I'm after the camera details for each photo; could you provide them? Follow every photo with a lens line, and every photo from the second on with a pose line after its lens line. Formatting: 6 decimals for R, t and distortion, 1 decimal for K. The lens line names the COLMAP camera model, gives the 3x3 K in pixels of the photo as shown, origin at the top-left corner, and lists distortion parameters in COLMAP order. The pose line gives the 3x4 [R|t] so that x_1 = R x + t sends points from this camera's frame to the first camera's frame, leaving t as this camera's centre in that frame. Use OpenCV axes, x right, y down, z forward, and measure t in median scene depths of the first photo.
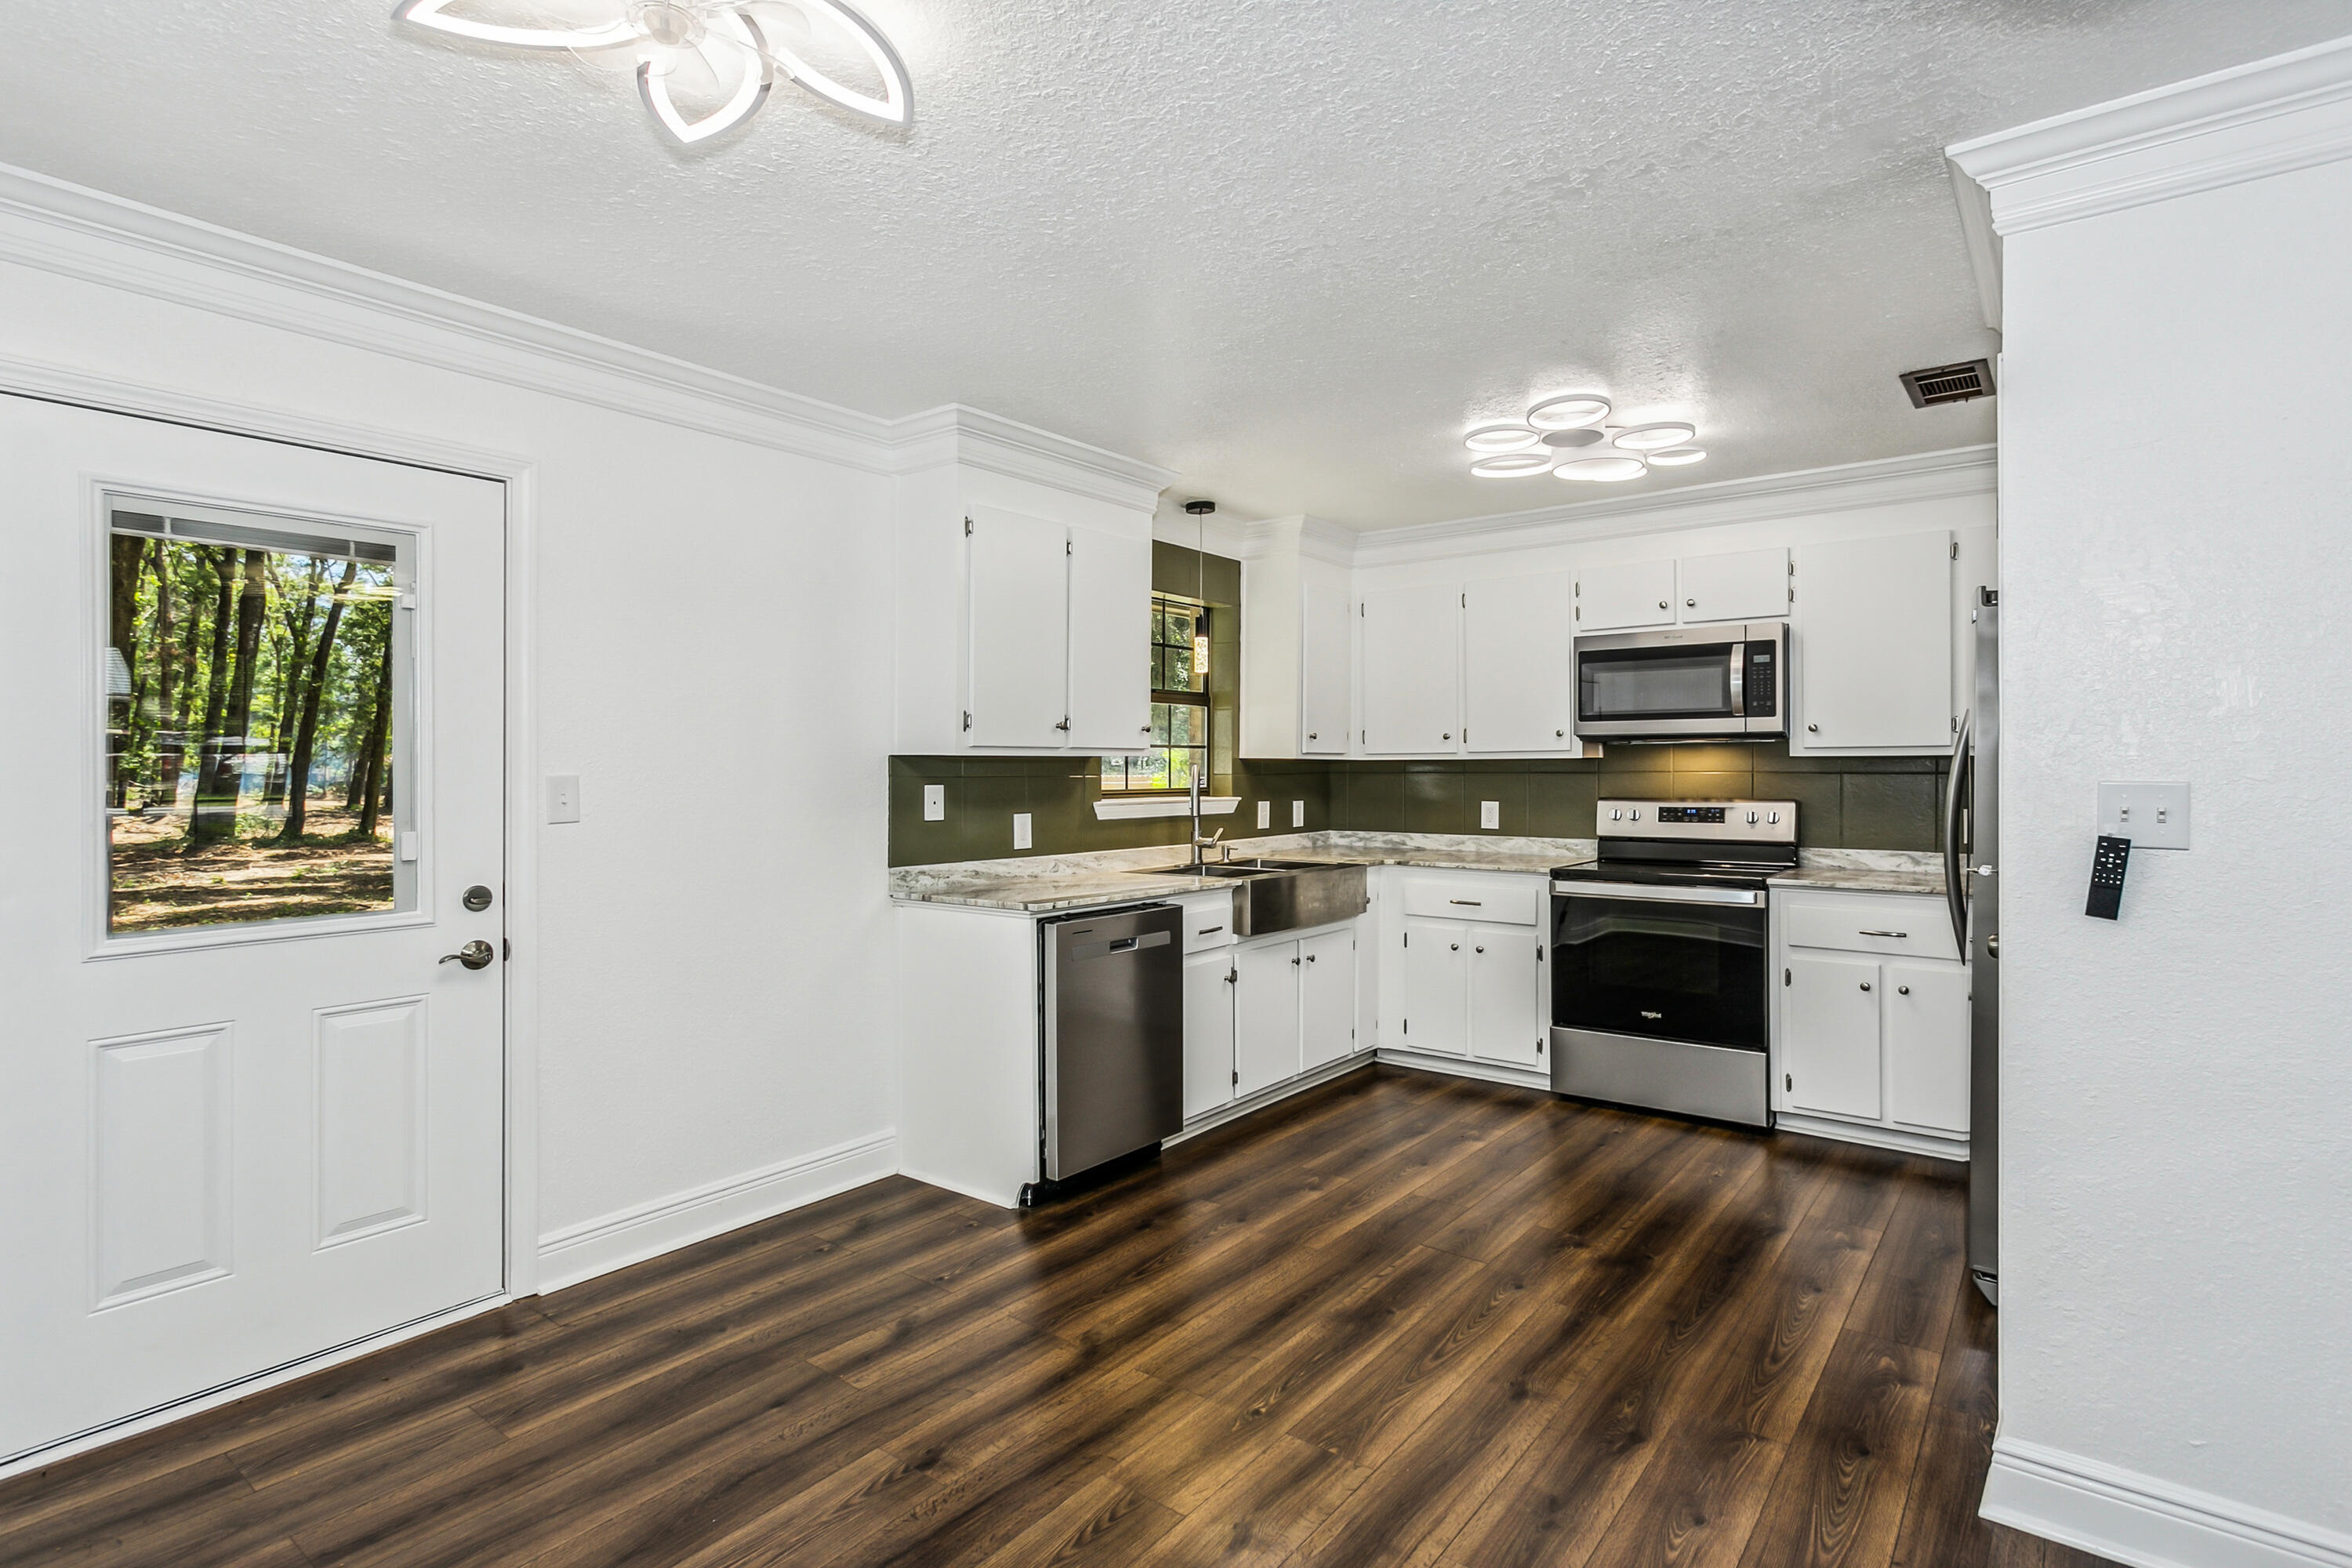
lens RADIAL K [[1167.0, 0, 1167.0], [0, 1167.0, 768.8], [0, 0, 1]] dist [-0.002199, 0.000092]
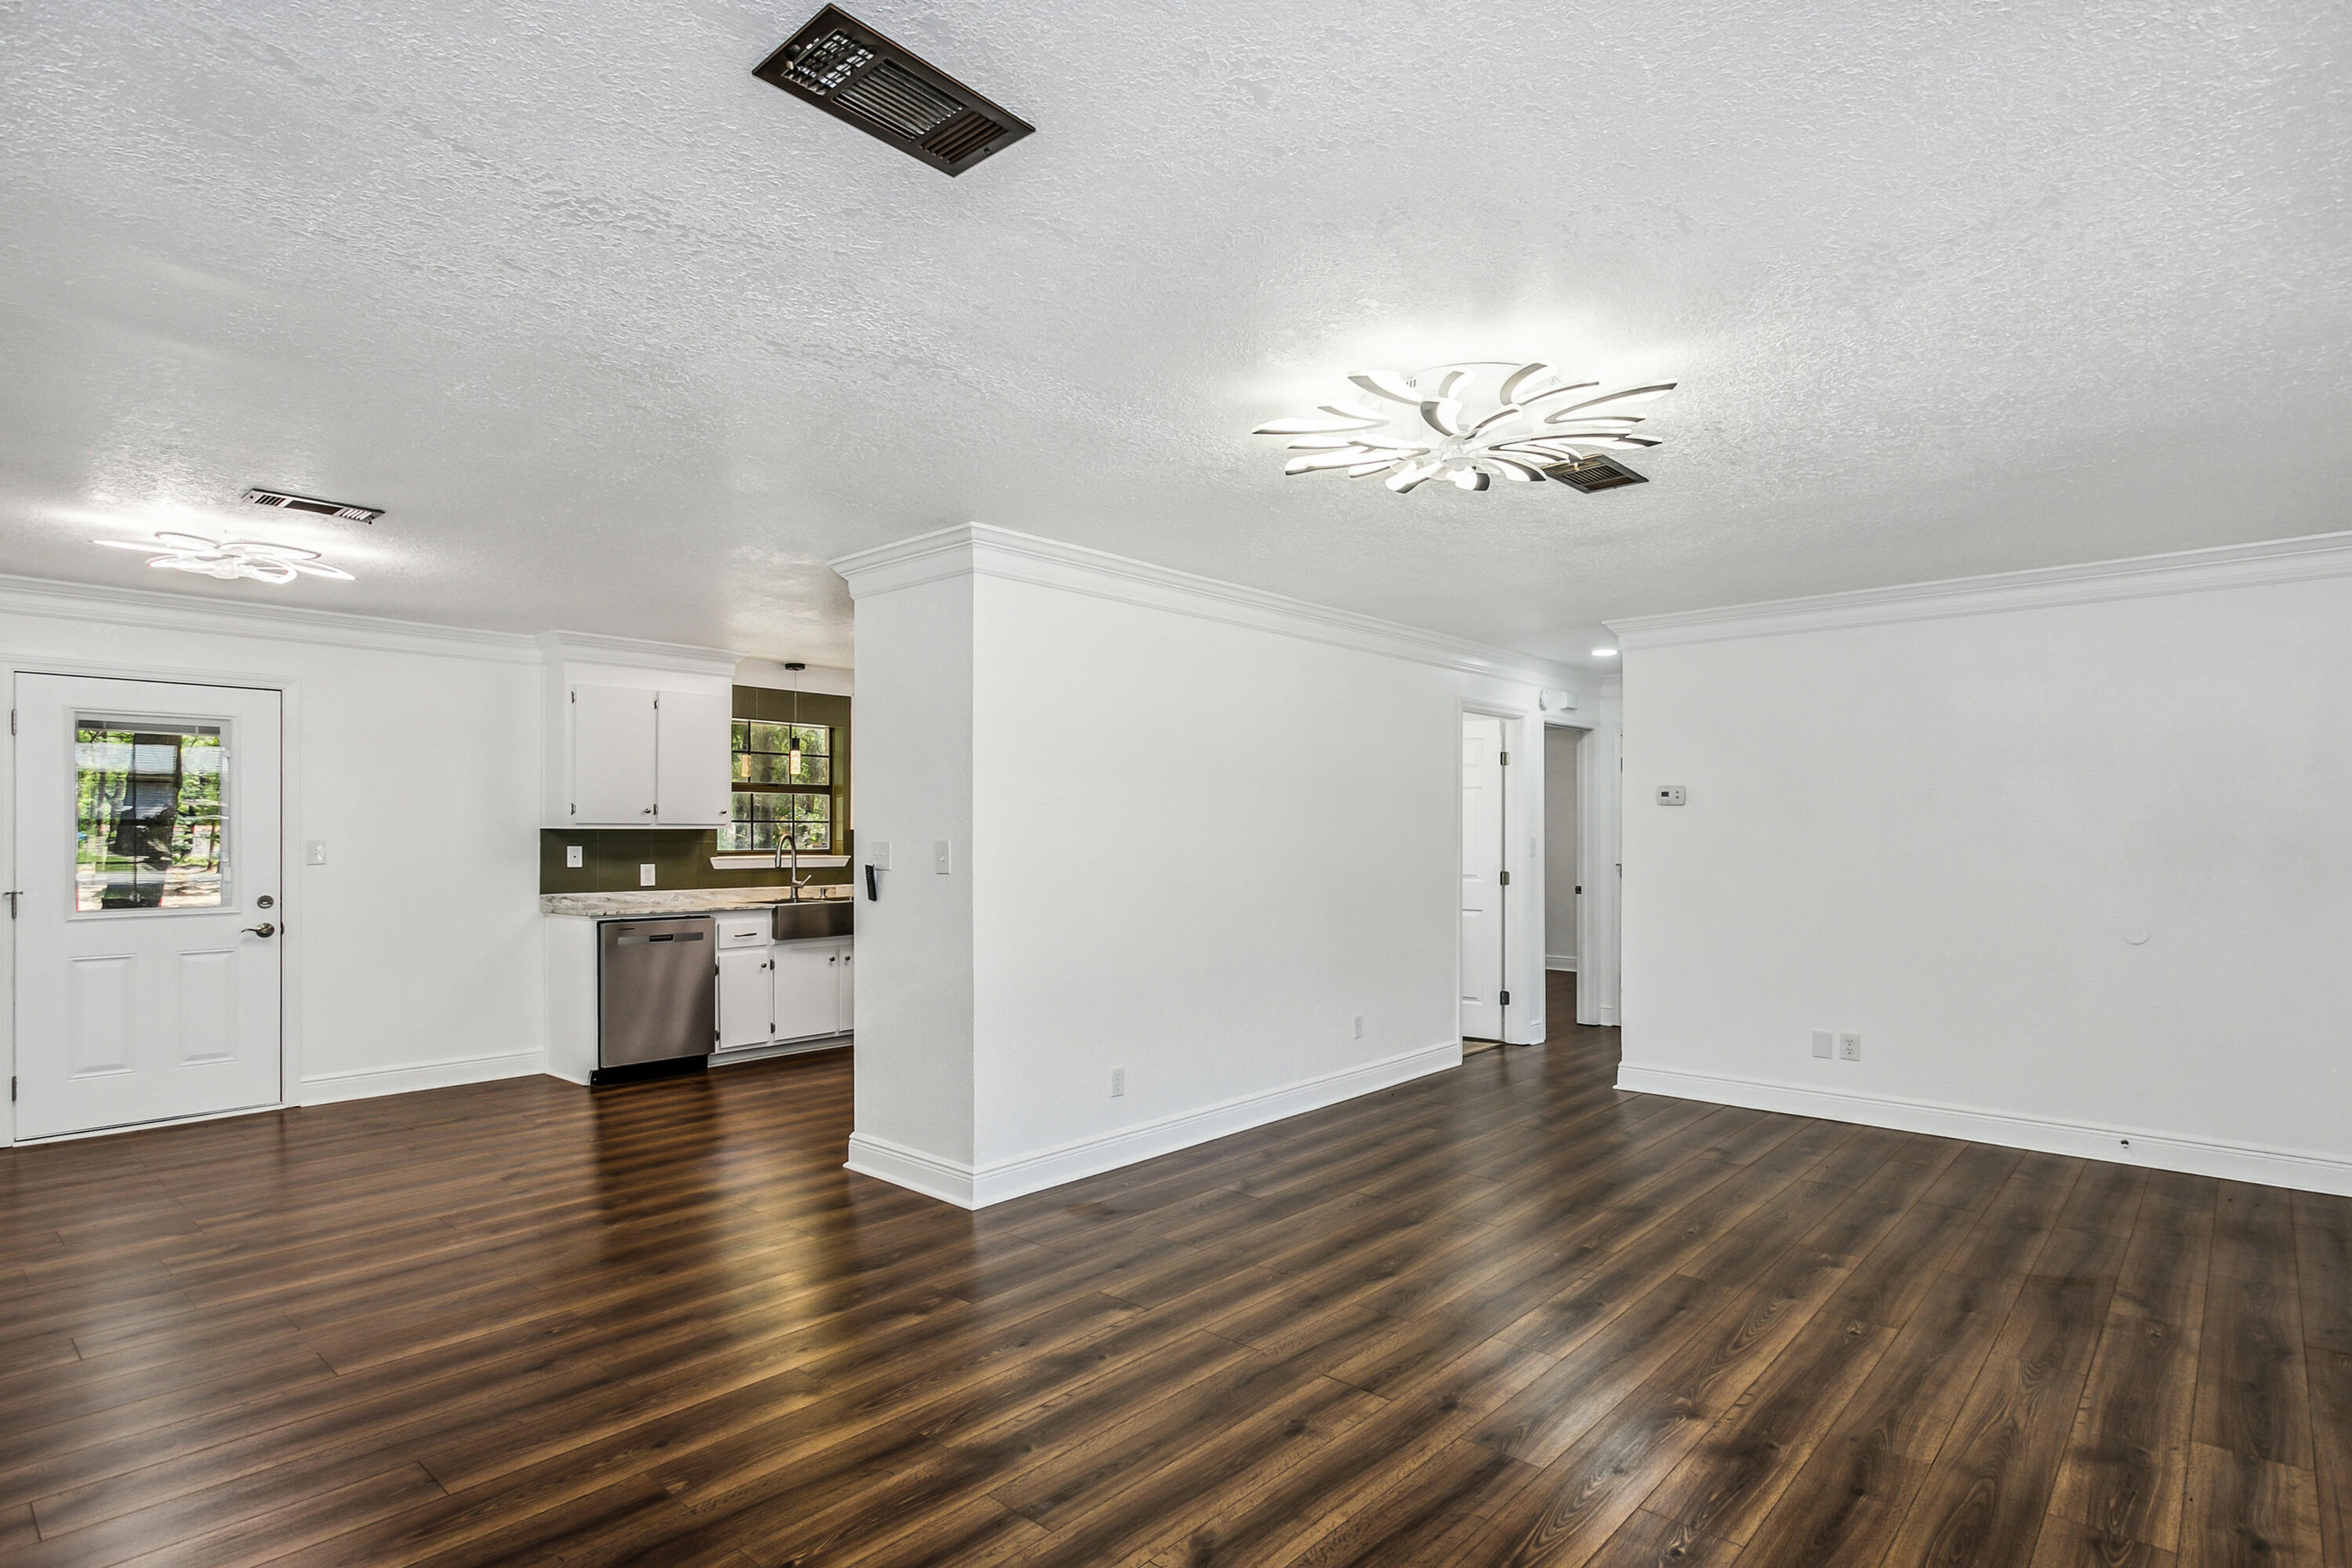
lens RADIAL K [[1200.6, 0, 1161.6], [0, 1200.6, 834.7], [0, 0, 1]] dist [0.007348, -0.000367]
pose [[0.997129, -0.000592, -0.075725, 0.673003], [0.000326, 0.999994, -0.003519, 0.003084], [0.075727, 0.003484, 0.997122, -0.577221]]
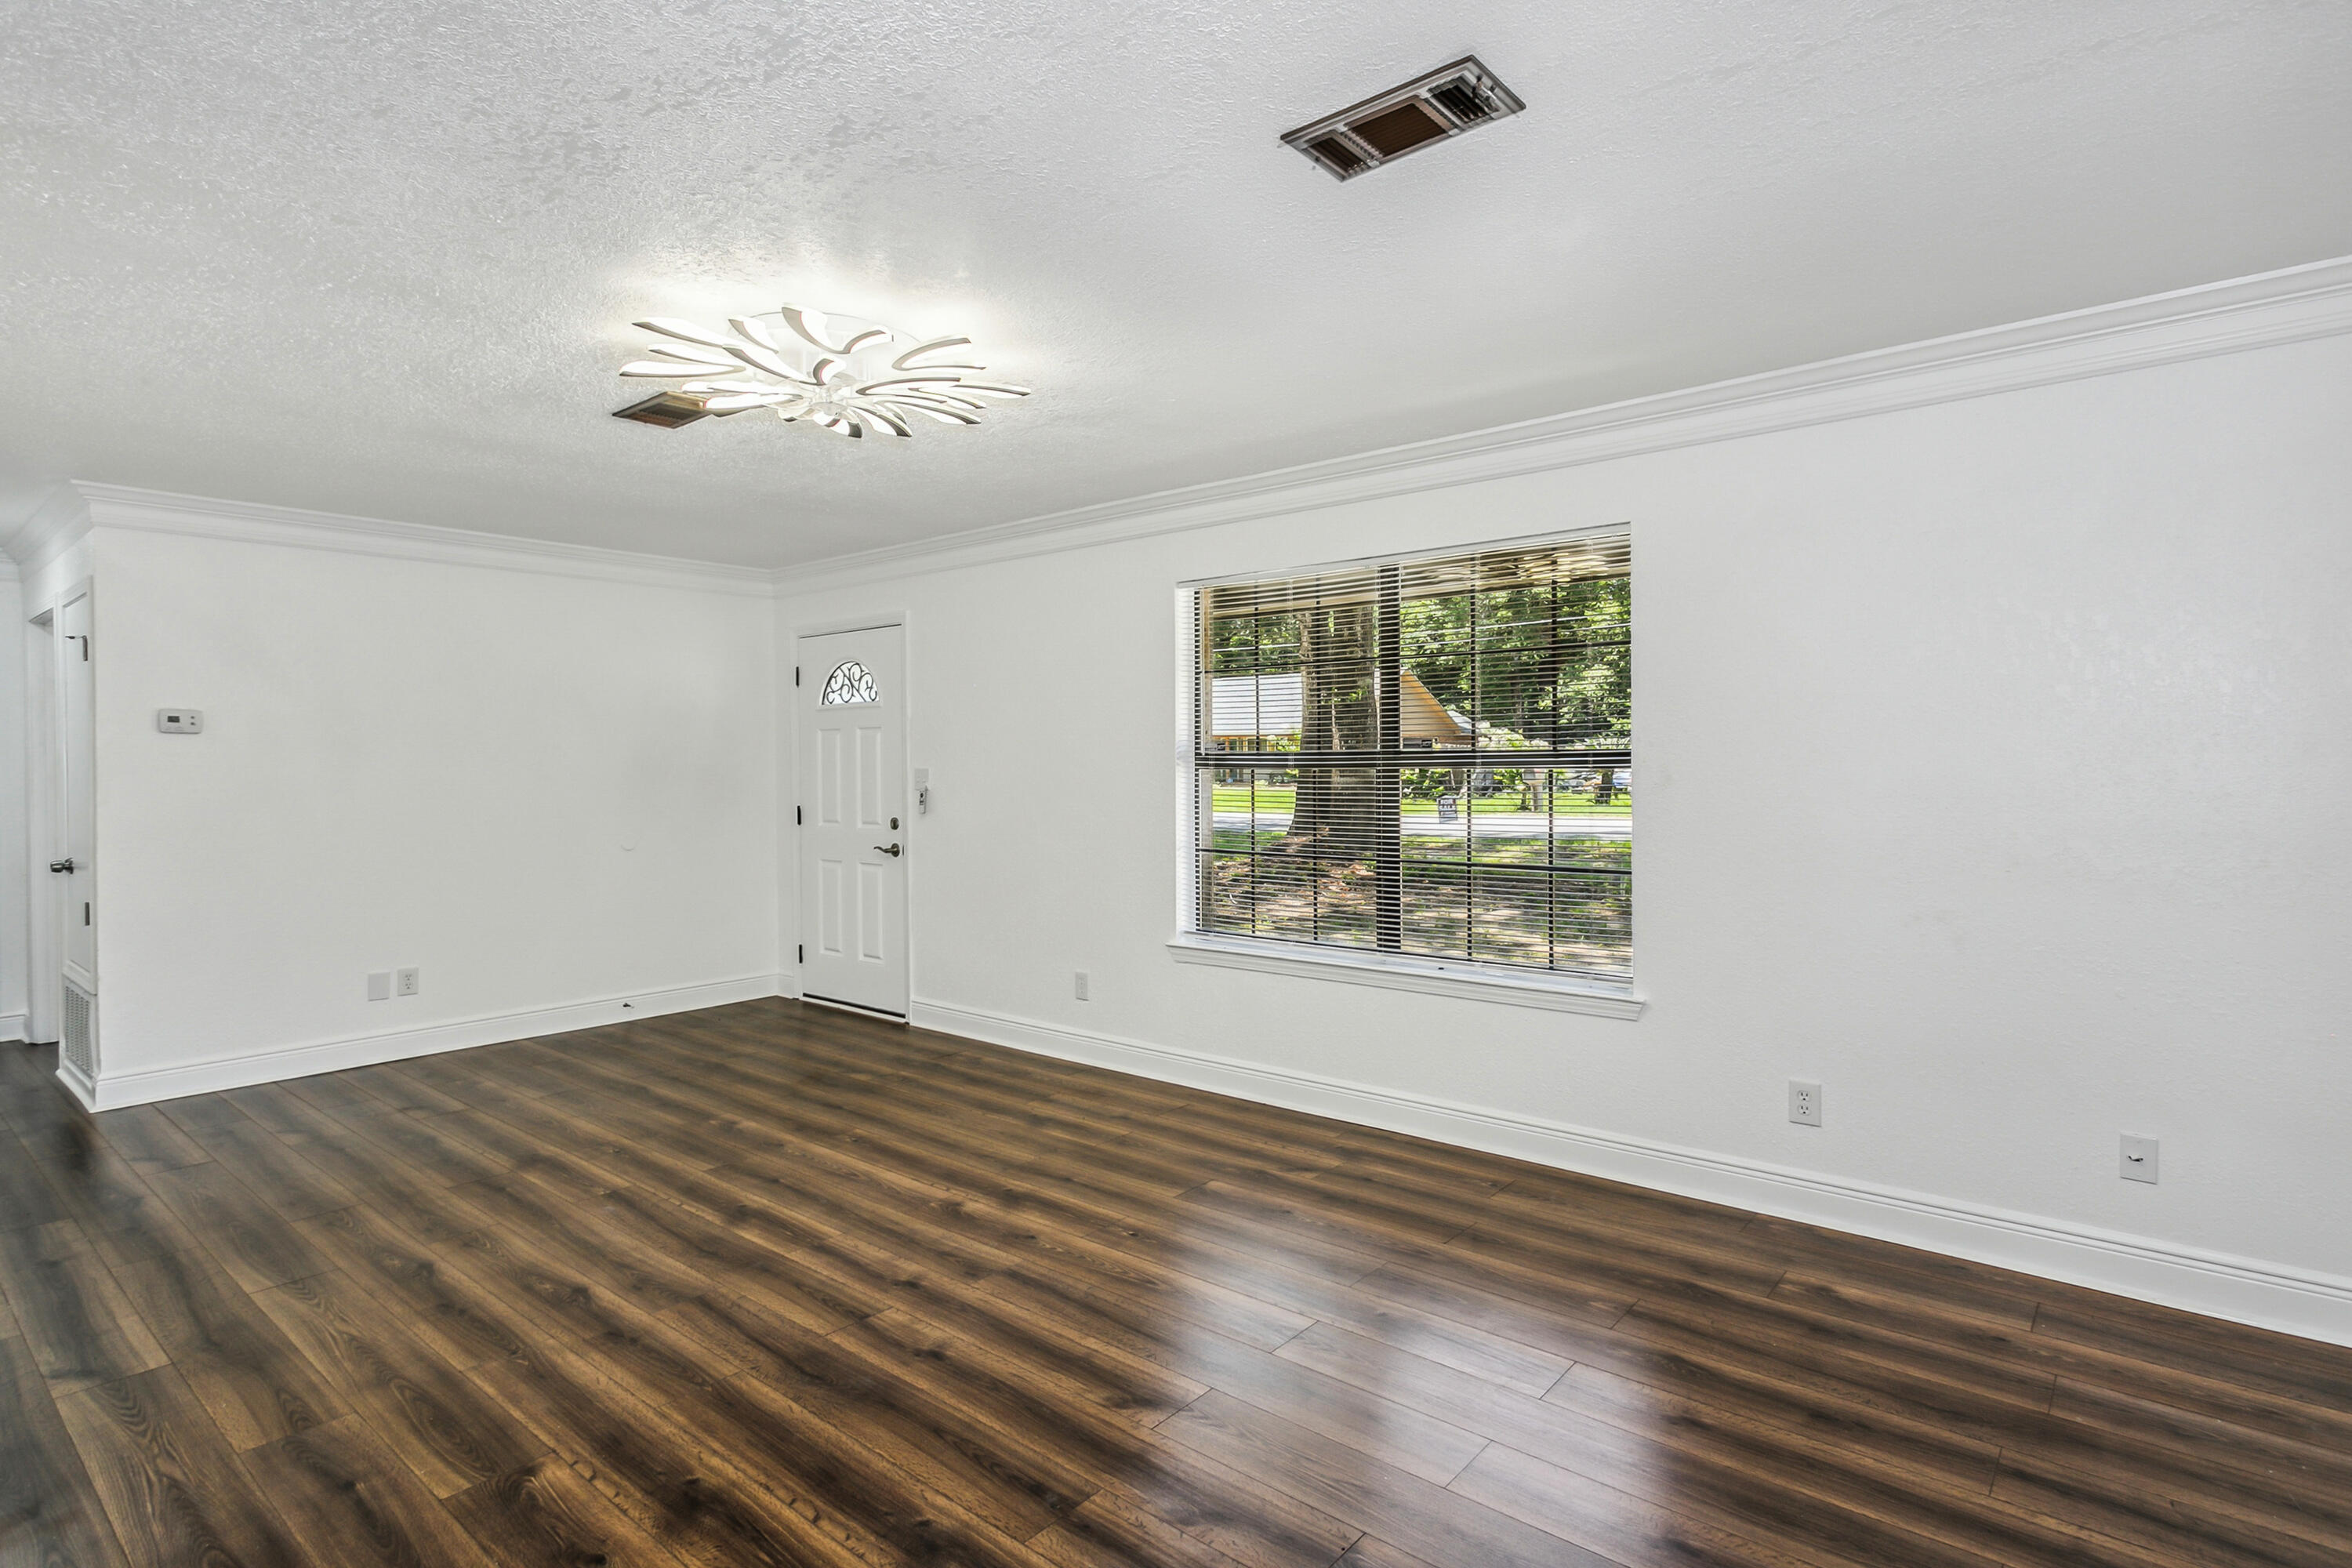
lens RADIAL K [[1193.5, 0, 1172.7], [0, 1193.5, 763.5], [0, 0, 1]] dist [-0.000940, 0.000133]
pose [[0.033703, -0.002901, 0.999428, 0.111788], [0.013461, 0.999906, 0.002448, 0.001839], [-0.999341, 0.013371, 0.033739, -0.126142]]
